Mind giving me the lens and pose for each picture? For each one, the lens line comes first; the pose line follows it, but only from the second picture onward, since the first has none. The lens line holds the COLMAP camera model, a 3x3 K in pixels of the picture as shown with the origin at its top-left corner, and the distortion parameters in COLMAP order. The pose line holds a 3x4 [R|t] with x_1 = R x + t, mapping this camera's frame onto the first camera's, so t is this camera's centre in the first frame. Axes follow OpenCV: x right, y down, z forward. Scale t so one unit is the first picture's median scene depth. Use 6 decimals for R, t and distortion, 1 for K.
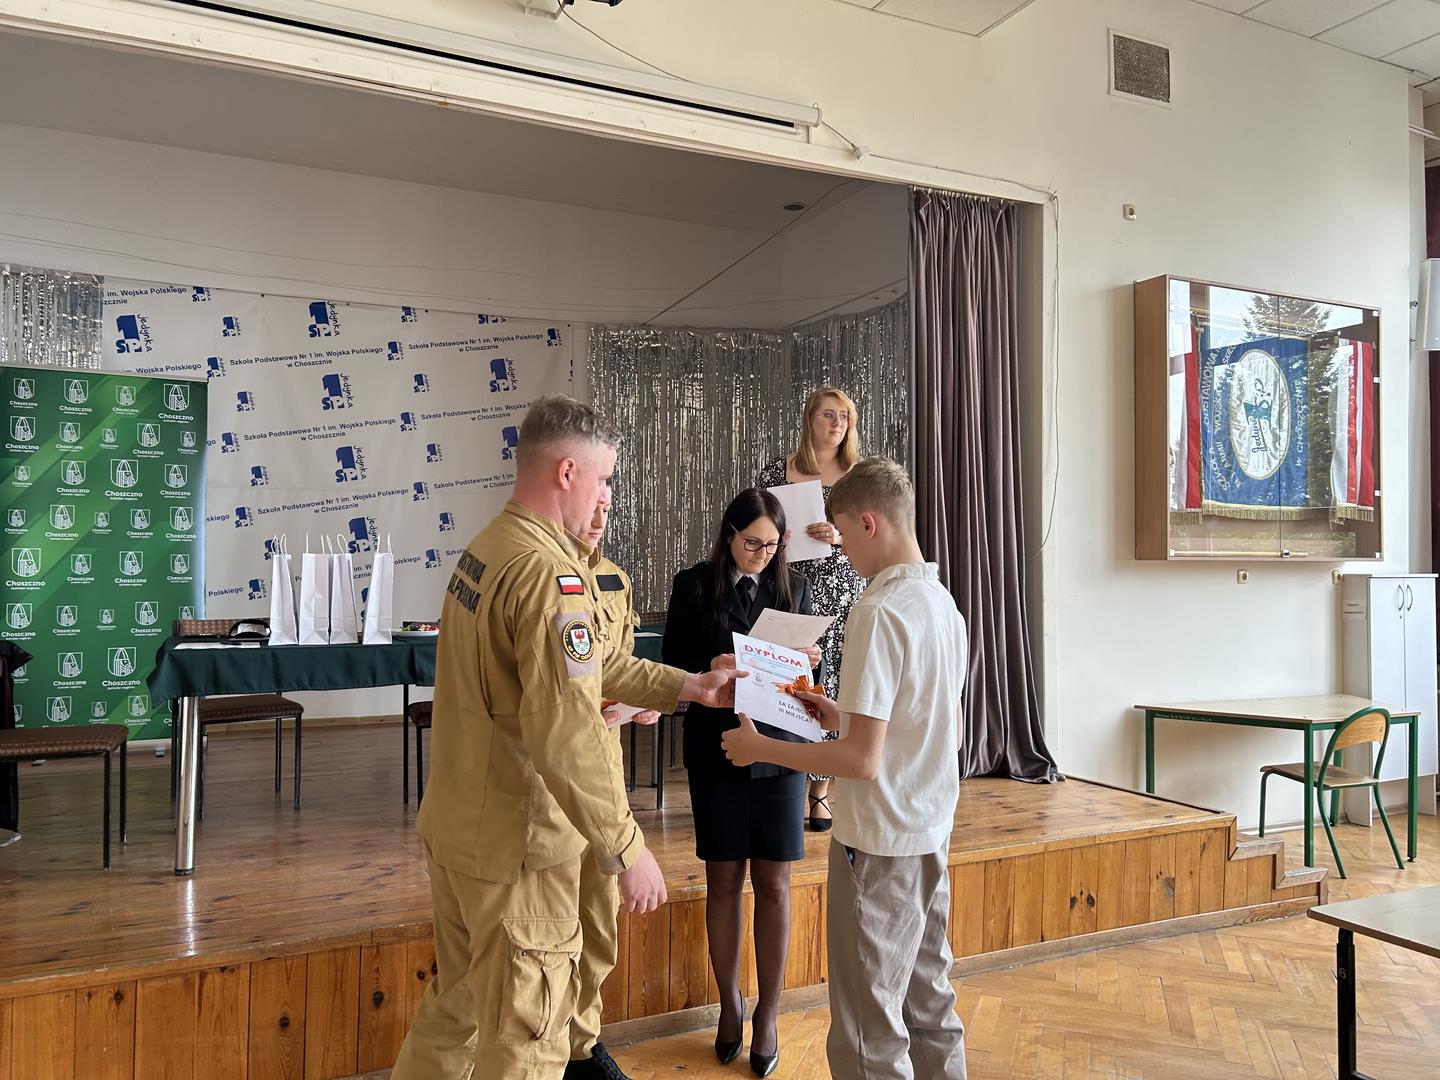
lens RADIAL K [[1077.6, 0, 710.6], [0, 1077.6, 545.3], [0, 0, 1]] dist [0.046787, -0.046980]
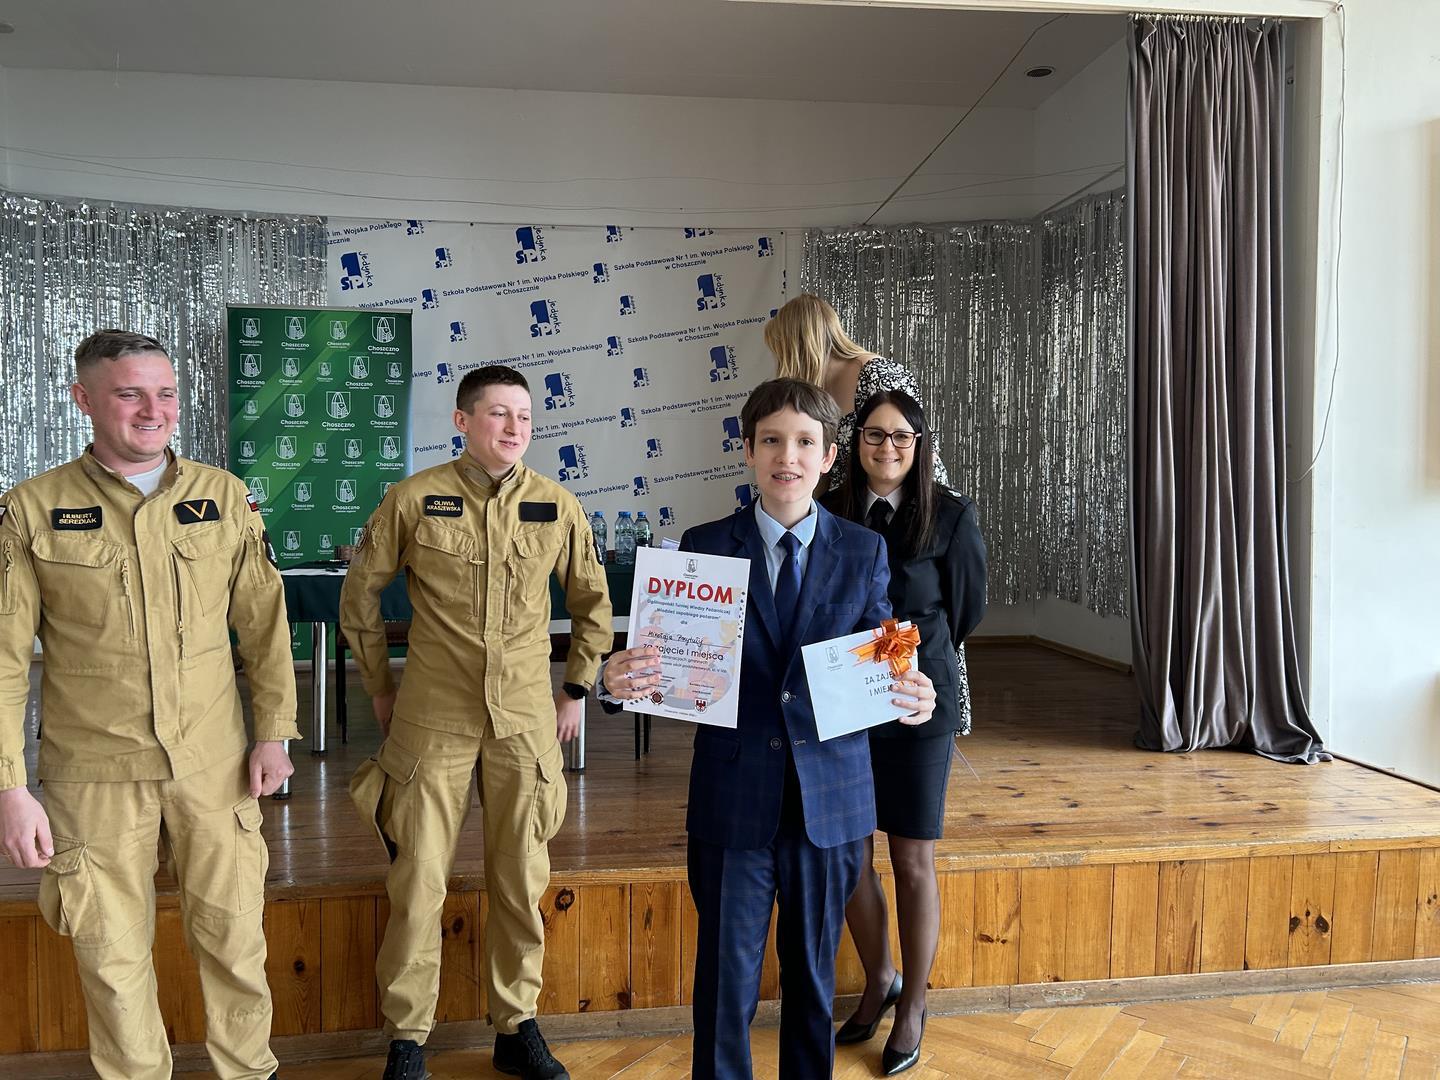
lens RADIAL K [[1077.6, 0, 716.9], [0, 1077.6, 534.5], [0, 0, 1]] dist [0.046787, -0.046980]
pose [[0.954415, 0.007464, -0.298390, 0.118770], [0.008858, 0.998539, 0.053309, 0.005641], [0.298352, -0.053522, 0.952954, 0.108083]]
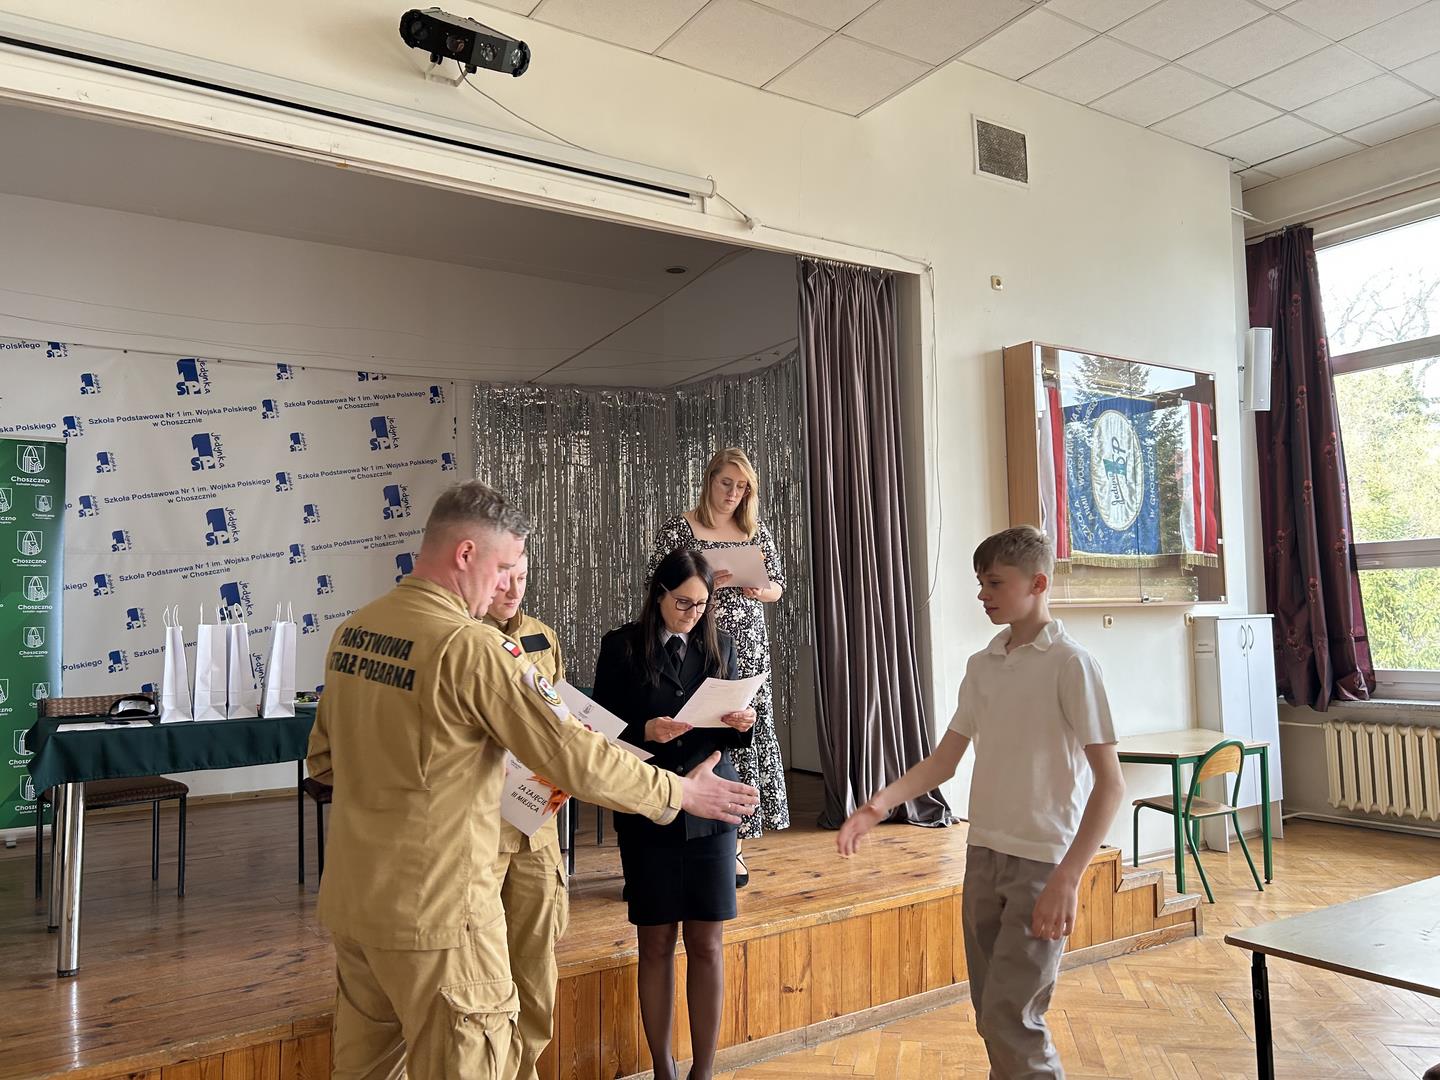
lens RADIAL K [[1077.6, 0, 718.0], [0, 1077.6, 545.5], [0, 0, 1]] dist [0.046787, -0.046980]
pose [[0.990697, -0.015954, 0.135149, -0.033085], [0.022350, 0.998694, -0.045946, -0.005277], [-0.134240, 0.048539, 0.989759, -0.006780]]
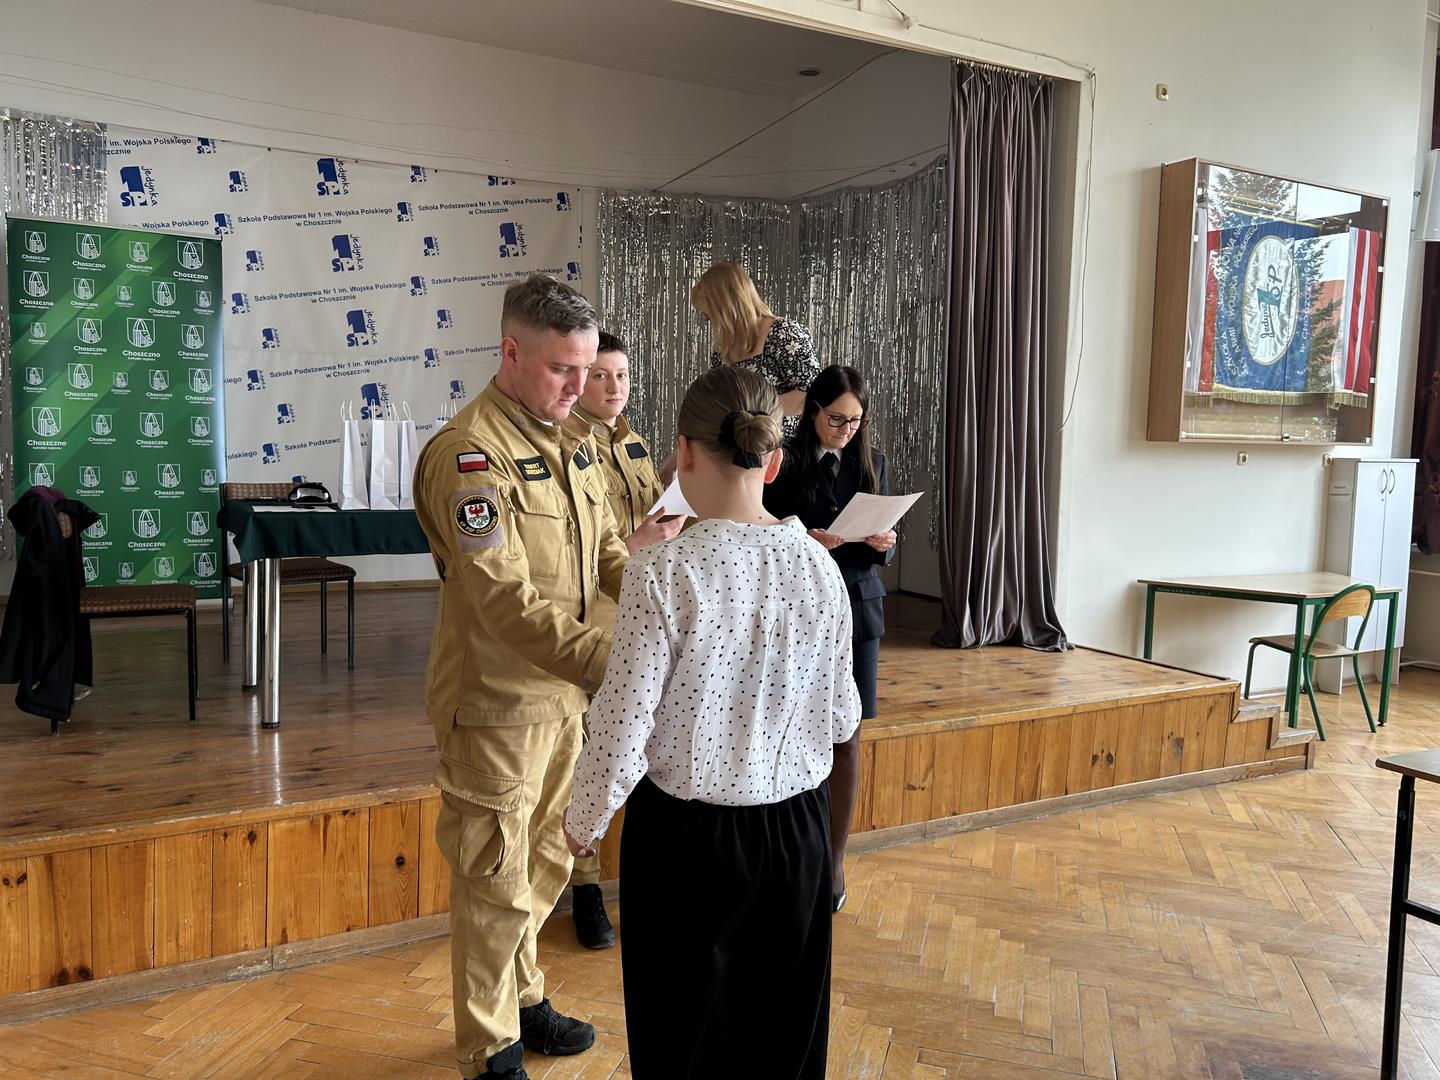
lens RADIAL K [[1077.6, 0, 706.9], [0, 1077.6, 530.6], [0, 0, 1]] dist [0.046787, -0.046980]
pose [[0.998734, 0.014932, 0.048044, -0.072506], [-0.019861, 0.994399, 0.103808, -0.000522], [-0.046225, -0.104630, 0.993436, -0.018472]]
